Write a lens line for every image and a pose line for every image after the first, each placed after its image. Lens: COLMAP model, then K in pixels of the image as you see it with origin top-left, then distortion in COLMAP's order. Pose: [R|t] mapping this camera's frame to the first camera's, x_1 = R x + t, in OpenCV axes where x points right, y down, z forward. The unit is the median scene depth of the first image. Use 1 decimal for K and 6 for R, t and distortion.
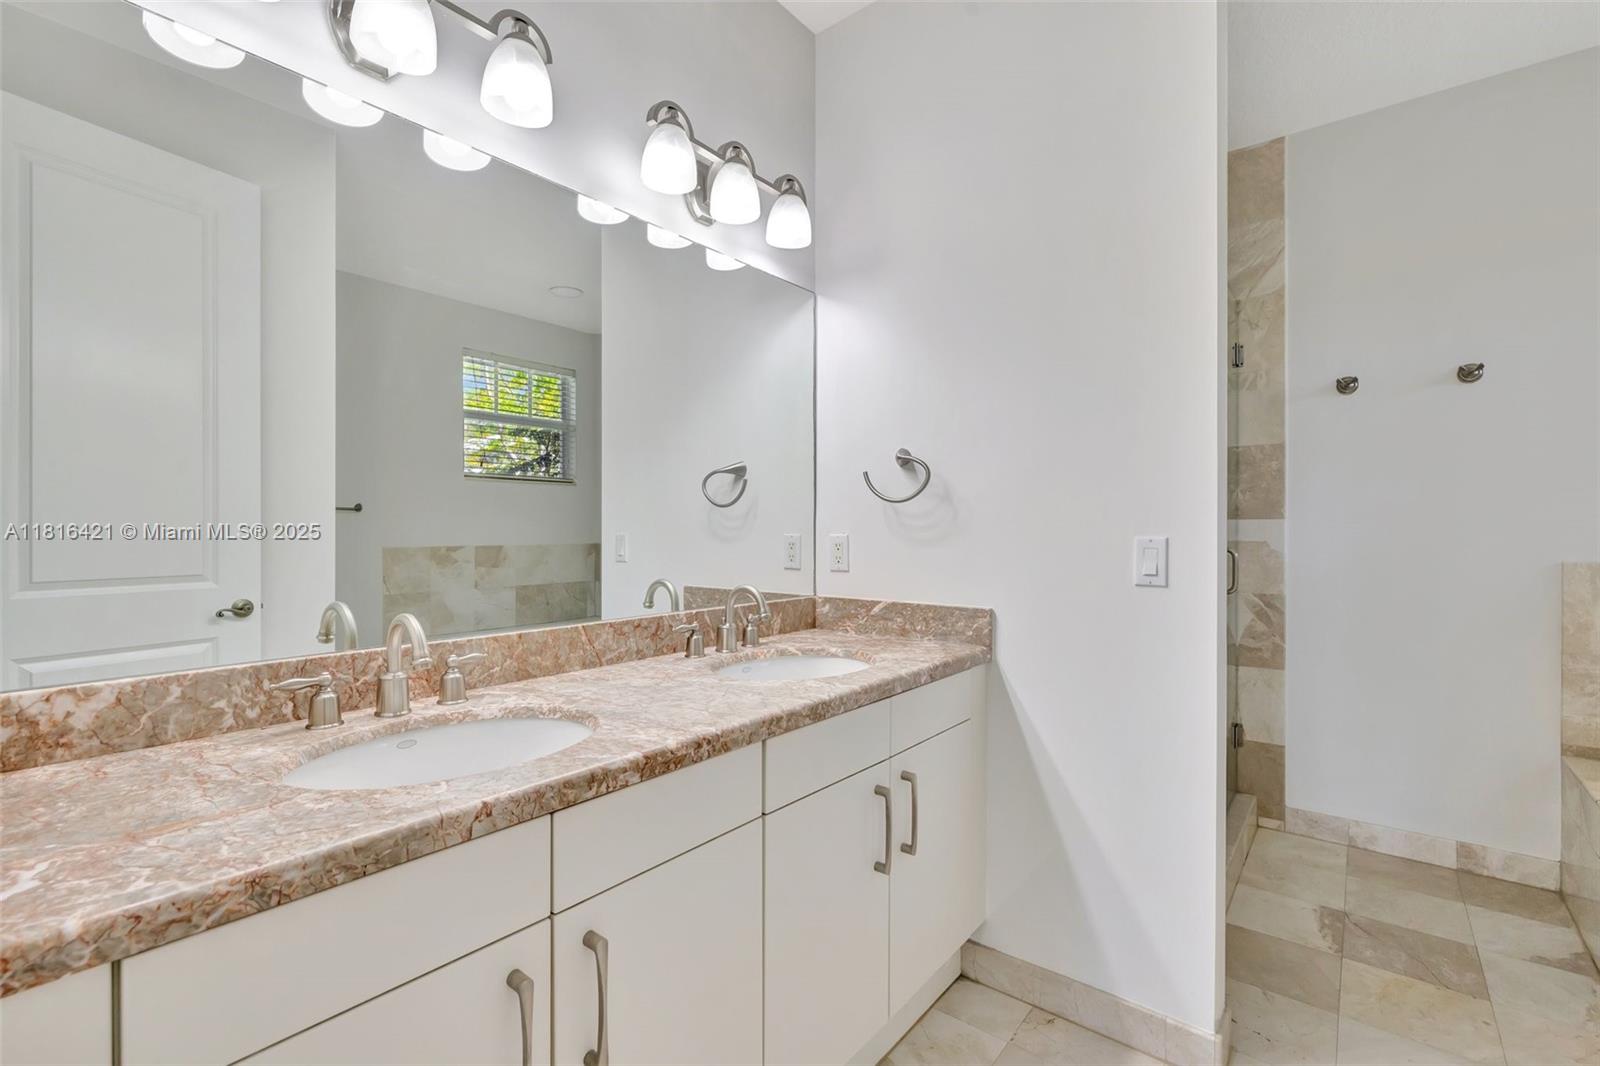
lens RADIAL K [[707.9, 0, 800.0], [0, 707.9, 533.0], [0, 0, 1]] dist [-0.002142, -0.000321]
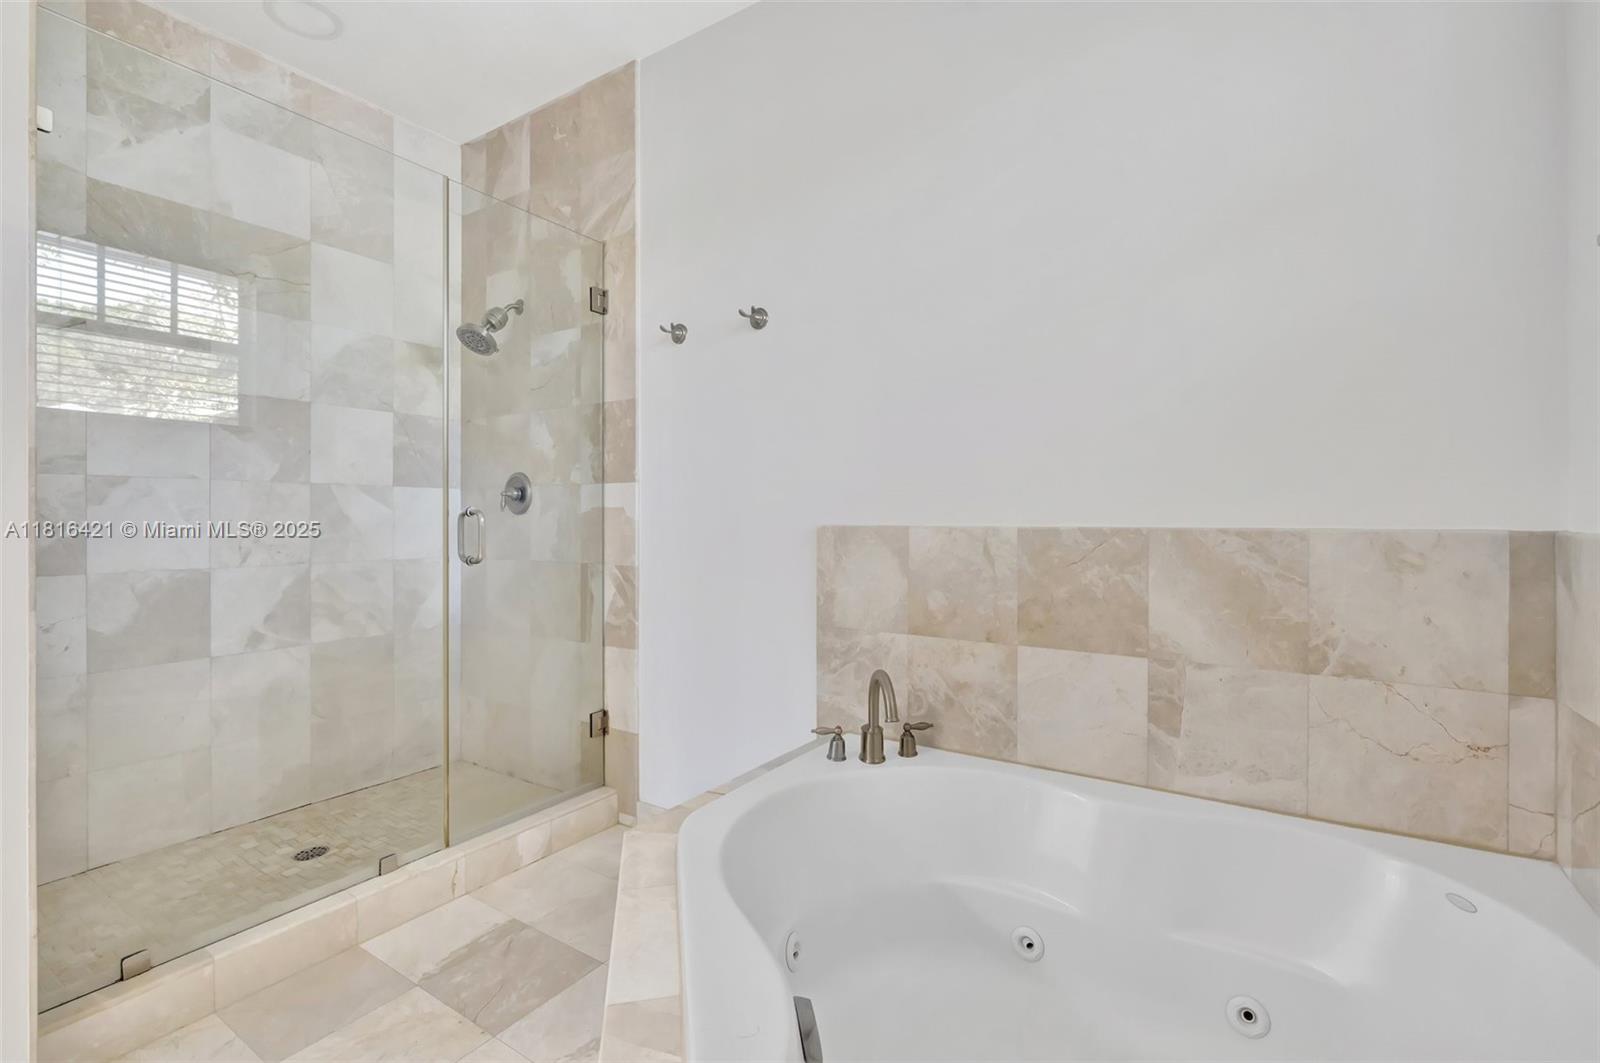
lens RADIAL K [[713.3, 0, 792.4], [0, 713.3, 519.5], [0, 0, 1]] dist [-0.003264, 0.000093]
pose [[0.996156, -0.000099, 0.087592, 0.804211], [0.000205, 0.999999, -0.001201, 0.028689], [-0.087591, 0.001215, 0.996156, 0.075087]]
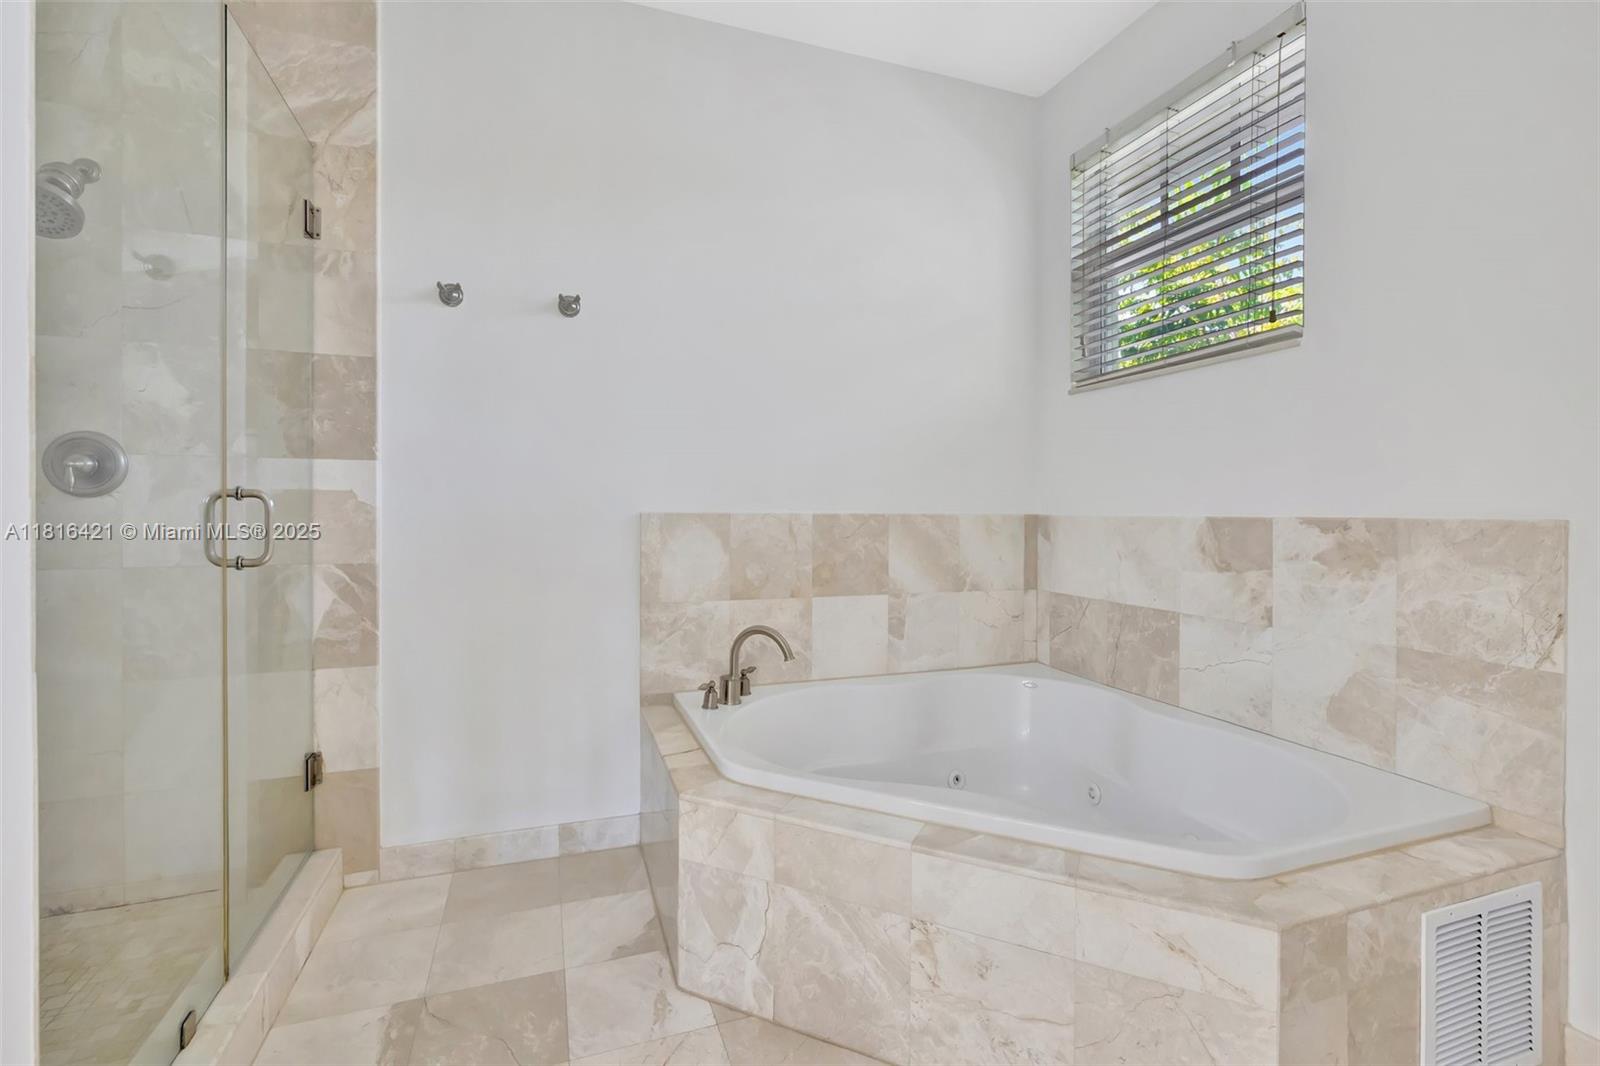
lens RADIAL K [[713.3, 0, 792.4], [0, 713.3, 521.0], [0, 0, 1]] dist [-0.003264, 0.000093]
pose [[0.528841, -0.005721, 0.848702, 0.283694], [0.000039, 0.999977, 0.006717, 0.038320], [-0.848721, -0.003519, 0.528829, 0.239244]]
